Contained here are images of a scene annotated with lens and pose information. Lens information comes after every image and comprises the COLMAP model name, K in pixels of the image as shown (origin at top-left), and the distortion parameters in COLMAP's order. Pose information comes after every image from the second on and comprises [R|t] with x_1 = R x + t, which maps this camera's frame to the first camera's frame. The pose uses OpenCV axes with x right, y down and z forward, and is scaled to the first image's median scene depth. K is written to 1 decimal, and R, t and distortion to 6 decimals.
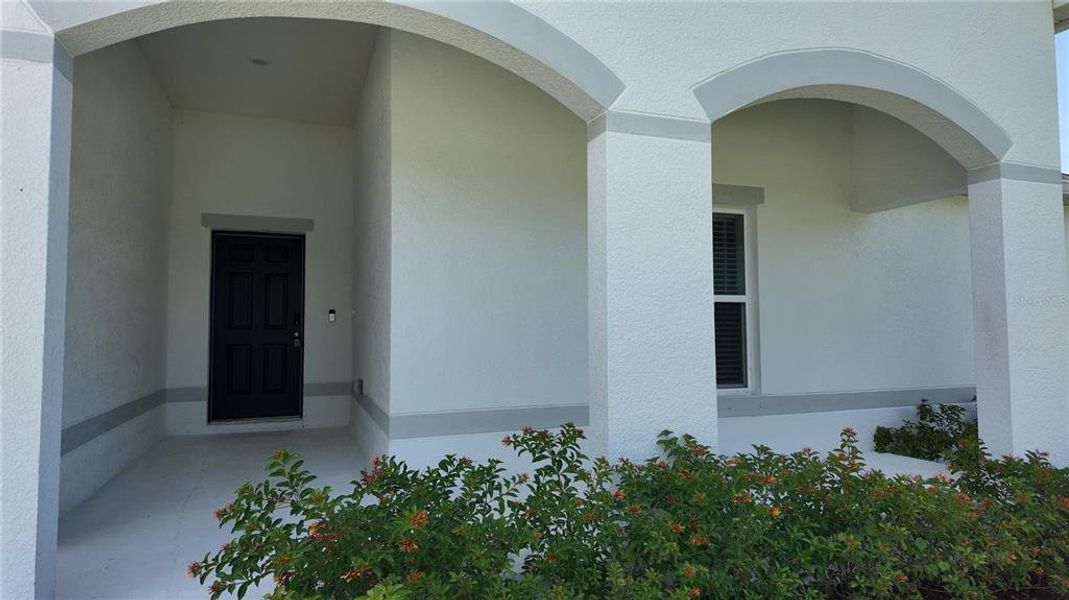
lens RADIAL K [[627.6, 0, 533.4], [0, 627.6, 299.2], [0, 0, 1]] dist [0.018924, -0.004583]
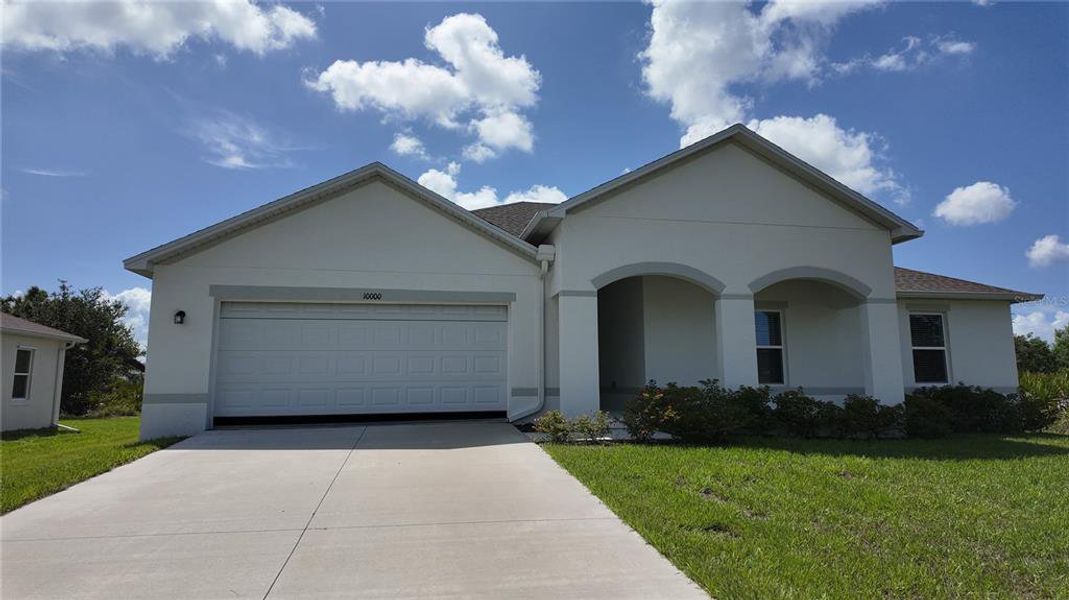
lens RADIAL K [[627.6, 0, 534.9], [0, 627.6, 299.9], [0, 0, 1]] dist [0.018924, -0.004583]
pose [[0.985829, -0.025817, -0.165756, -0.321545], [0.012565, 0.996675, -0.080503, 0.003560], [0.167284, 0.077279, 0.982875, -2.570251]]
